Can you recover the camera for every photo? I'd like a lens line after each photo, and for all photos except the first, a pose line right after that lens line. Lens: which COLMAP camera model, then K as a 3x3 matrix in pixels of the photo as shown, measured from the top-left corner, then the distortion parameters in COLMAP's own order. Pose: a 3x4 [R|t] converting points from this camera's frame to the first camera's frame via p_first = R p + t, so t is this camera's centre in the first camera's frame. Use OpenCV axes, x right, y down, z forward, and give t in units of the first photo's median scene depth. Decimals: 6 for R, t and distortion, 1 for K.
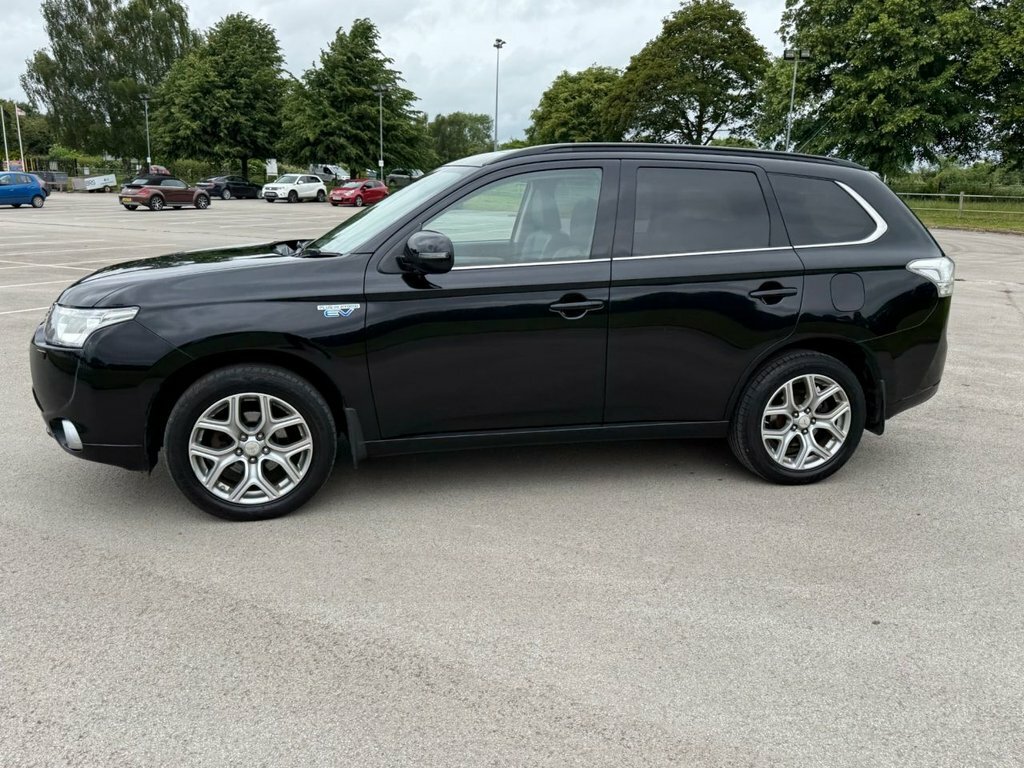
lens RADIAL K [[821.8, 0, 516.3], [0, 821.8, 399.3], [0, 0, 1]] dist [0.036719, -0.046135]
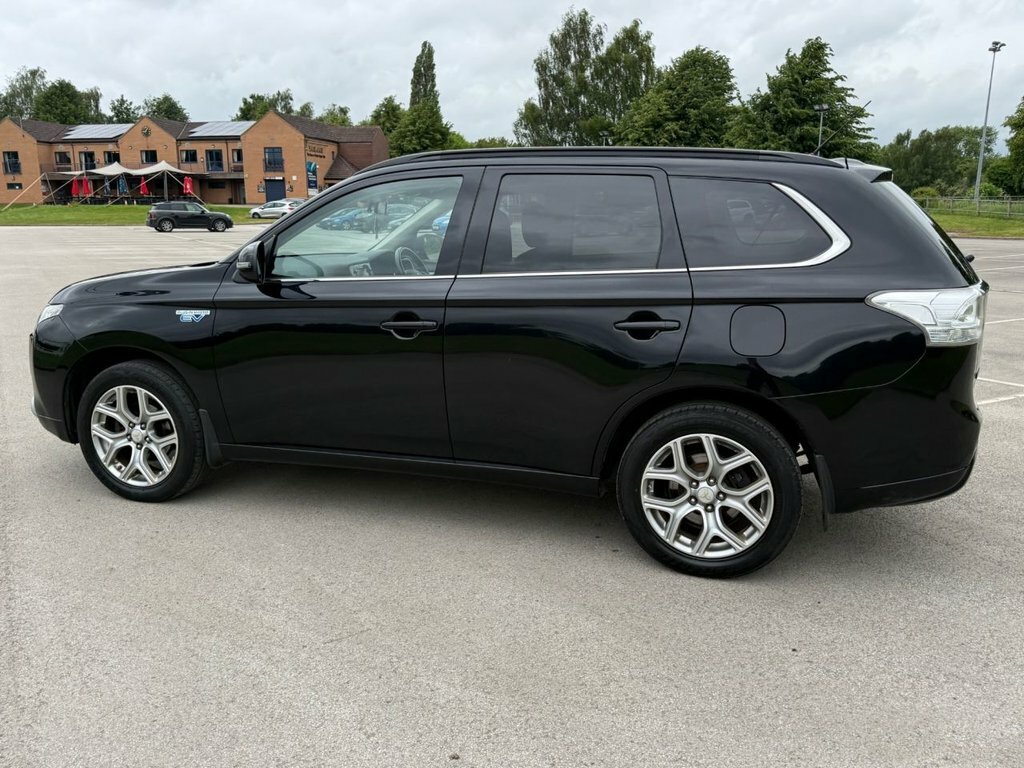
lens RADIAL K [[821.8, 0, 520.9], [0, 821.8, 390.5], [0, 0, 1]] dist [0.036719, -0.046135]
pose [[0.857726, 0.094725, -0.505305, 0.574945], [-0.114473, 0.993393, -0.008089, -0.043364], [0.501201, 0.064782, 0.862903, 0.245215]]
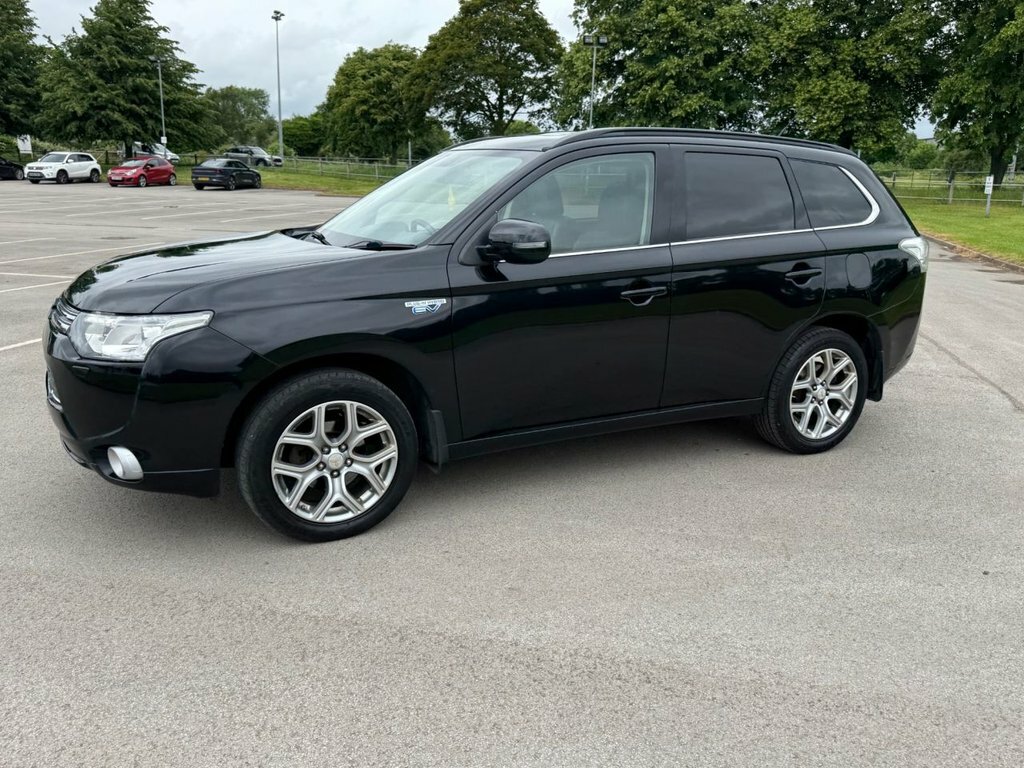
lens RADIAL K [[821.8, 0, 512.4], [0, 821.8, 399.4], [0, 0, 1]] dist [0.036719, -0.046135]
pose [[0.969429, -0.064791, 0.236663, -0.288102], [0.059434, 0.997790, 0.029710, -0.020506], [-0.238065, -0.014735, 0.971137, 0.059768]]
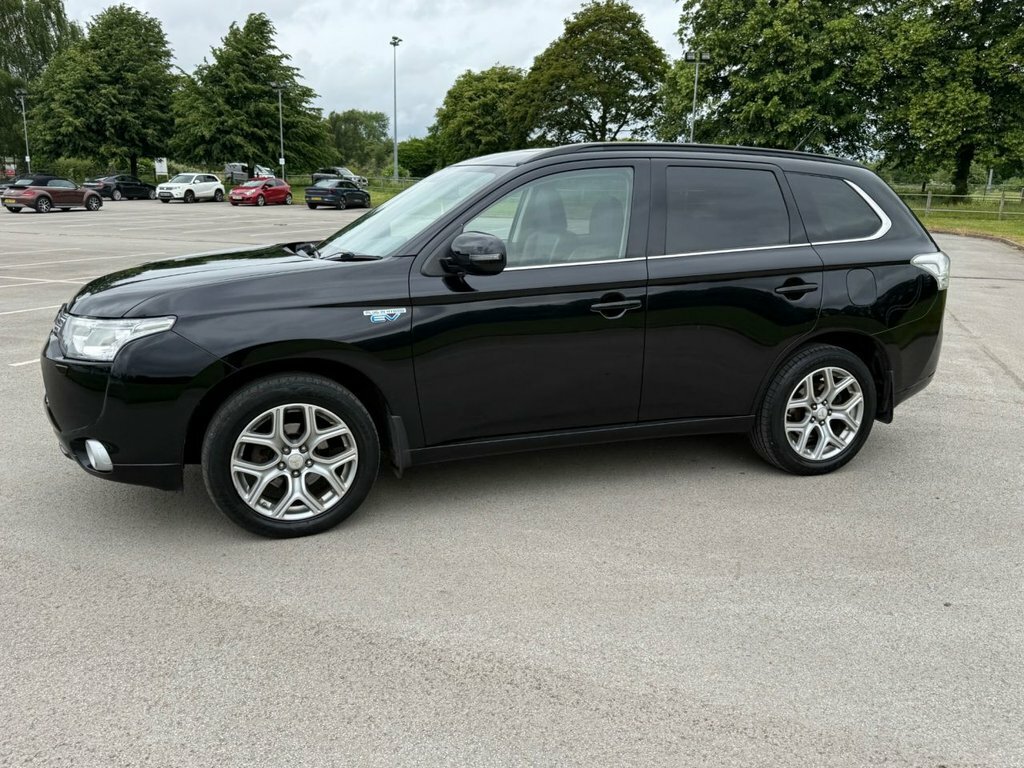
lens RADIAL K [[821.8, 0, 514.4], [0, 821.8, 399.4], [0, 0, 1]] dist [0.036719, -0.046135]
pose [[0.992934, -0.033090, 0.113962, -0.147806], [0.032948, 0.999452, 0.003133, -0.006105], [-0.114003, 0.000644, 0.993480, 0.020253]]
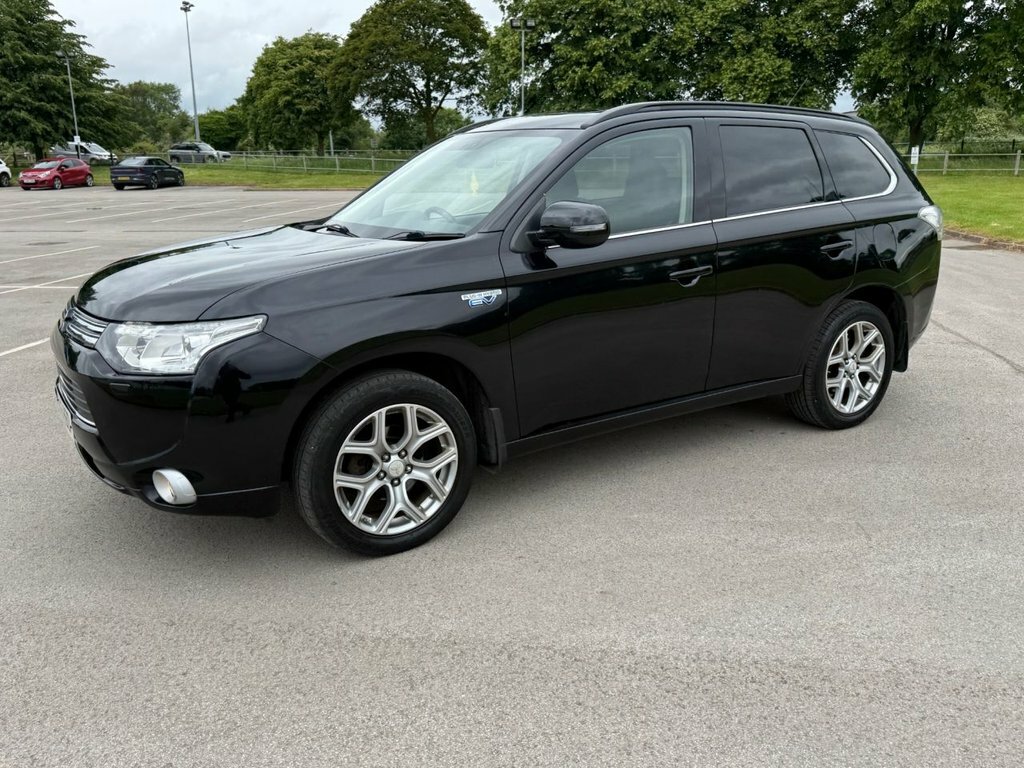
lens RADIAL K [[821.8, 0, 512.1], [0, 821.8, 396.4], [0, 0, 1]] dist [0.036719, -0.046135]
pose [[0.943060, -0.122917, 0.309077, -0.388423], [0.113750, 0.992369, 0.047580, -0.035194], [-0.312567, -0.009713, 0.949846, 0.132927]]
